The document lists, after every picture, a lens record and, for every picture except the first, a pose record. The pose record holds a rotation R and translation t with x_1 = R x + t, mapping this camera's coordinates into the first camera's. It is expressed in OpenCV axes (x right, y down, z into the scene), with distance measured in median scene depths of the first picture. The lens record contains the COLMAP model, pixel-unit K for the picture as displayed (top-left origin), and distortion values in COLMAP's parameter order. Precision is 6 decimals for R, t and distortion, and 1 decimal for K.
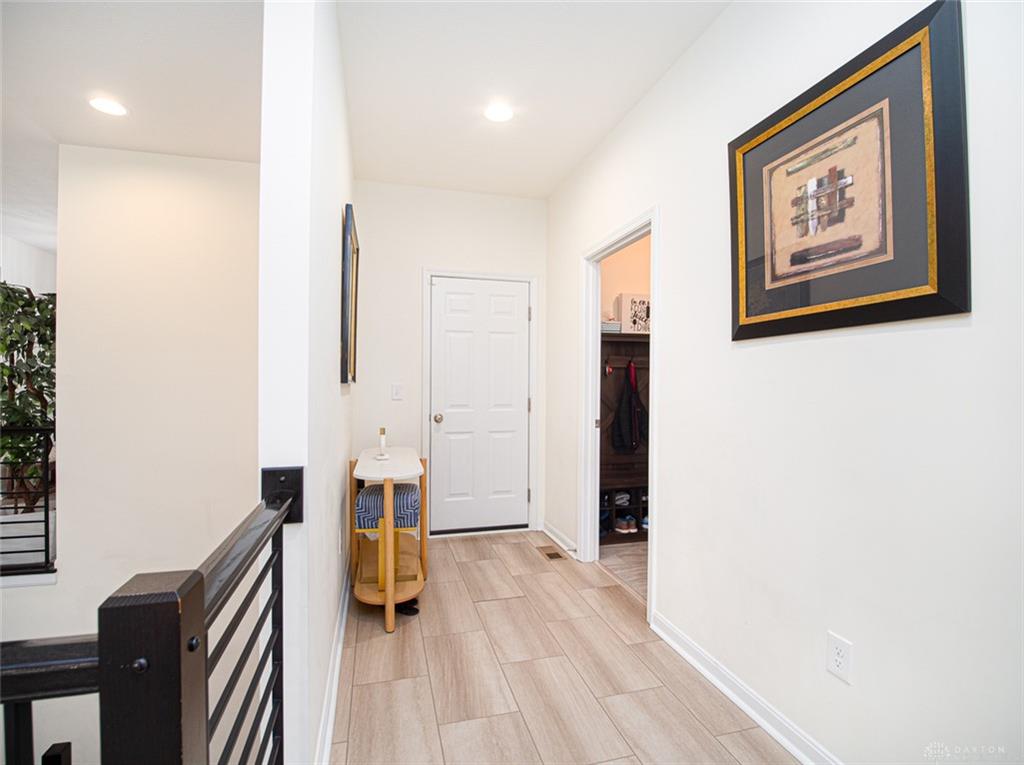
lens RADIAL K [[473.7, 0, 508.4], [0, 473.7, 380.6], [0, 0, 1]] dist [0.003179, 0.000466]
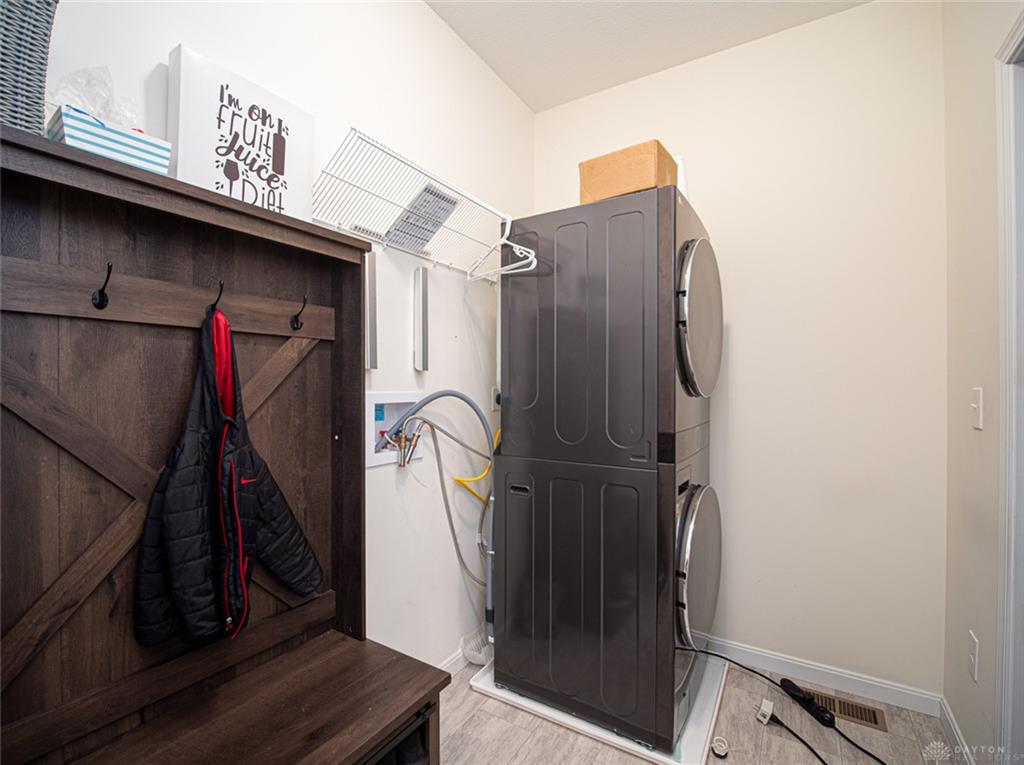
lens RADIAL K [[513.0, 0, 510.1], [0, 513.0, 384.6], [0, 0, 1]] dist [-0.006041, -0.000499]
pose [[0.707963, -0.001465, 0.706248, 0.167937], [-0.007799, 0.999921, 0.009893, 0.000138], [-0.706206, -0.012512, 0.707896, 0.663498]]
